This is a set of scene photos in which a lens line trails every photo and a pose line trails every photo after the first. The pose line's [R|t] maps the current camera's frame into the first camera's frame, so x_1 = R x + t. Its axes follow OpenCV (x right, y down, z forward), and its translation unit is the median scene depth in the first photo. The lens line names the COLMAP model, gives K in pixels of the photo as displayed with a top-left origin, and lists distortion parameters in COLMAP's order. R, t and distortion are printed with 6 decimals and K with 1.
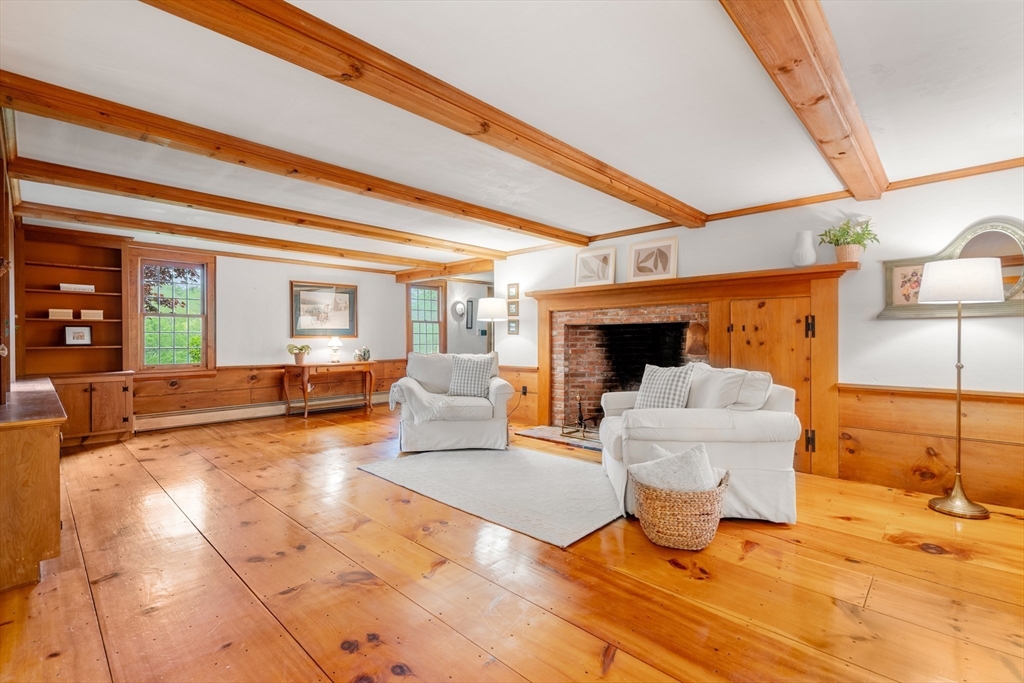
lens RADIAL K [[457.1, 0, 511.0], [0, 457.1, 340.5], [0, 0, 1]] dist [-0.001461, 0.000274]
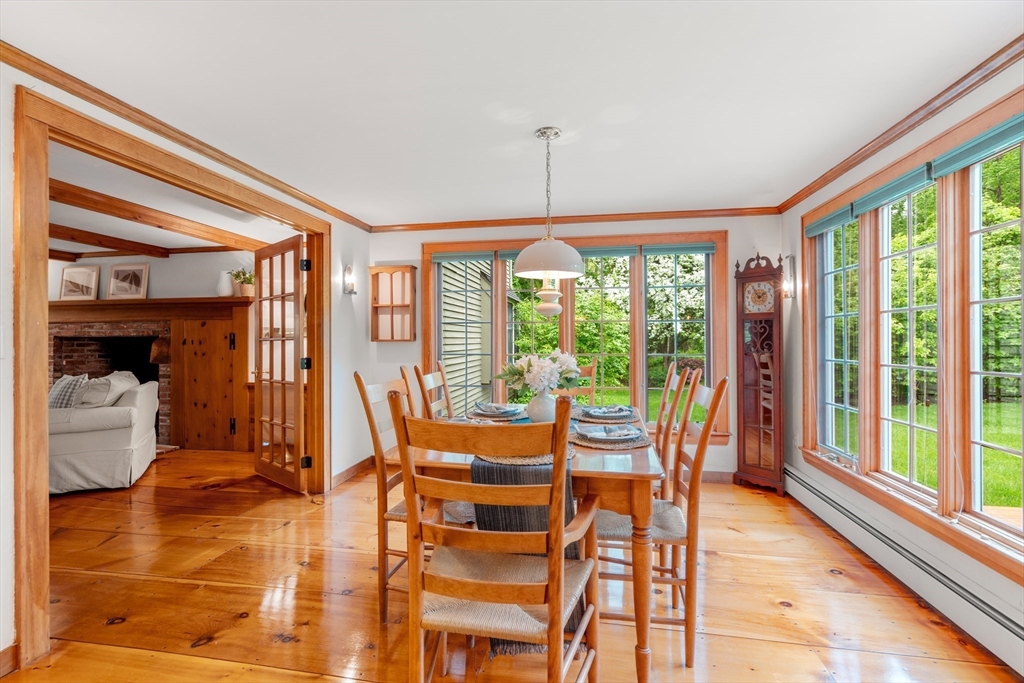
lens RADIAL K [[457.1, 0, 509.2], [0, 457.1, 339.9], [0, 0, 1]] dist [-0.001461, 0.000274]
pose [[0.842139, 0.000104, 0.539260, 0.510760], [0.004919, 0.999957, -0.007876, -0.017250], [-0.539238, 0.009285, 0.842102, -0.479435]]
